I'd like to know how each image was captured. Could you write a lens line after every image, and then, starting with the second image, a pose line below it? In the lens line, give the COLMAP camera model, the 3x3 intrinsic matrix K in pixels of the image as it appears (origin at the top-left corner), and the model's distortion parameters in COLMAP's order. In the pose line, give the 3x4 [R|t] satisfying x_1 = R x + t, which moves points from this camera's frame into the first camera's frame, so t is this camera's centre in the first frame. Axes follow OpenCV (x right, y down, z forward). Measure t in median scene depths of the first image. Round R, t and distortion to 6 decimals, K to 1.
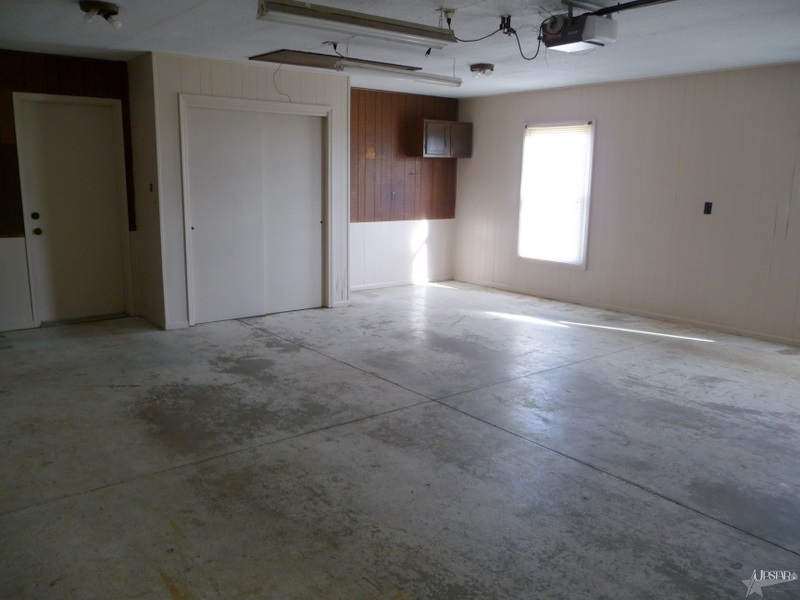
lens RADIAL K [[650.9, 0, 393.8], [0, 650.9, 302.4], [0, 0, 1]] dist [-0.038215, 0.016736]
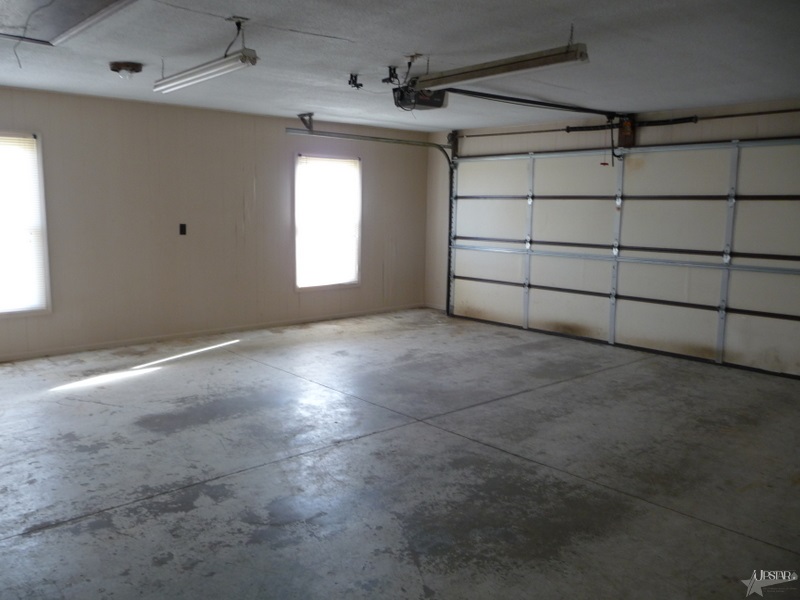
lens RADIAL K [[650.9, 0, 393.9], [0, 650.9, 297.7], [0, 0, 1]] dist [-0.038215, 0.016736]
pose [[-0.047182, -0.158465, 0.986237, -1.002702], [0.179591, 0.969902, 0.164432, -0.237093], [-0.982609, 0.184877, -0.017303, 1.089440]]
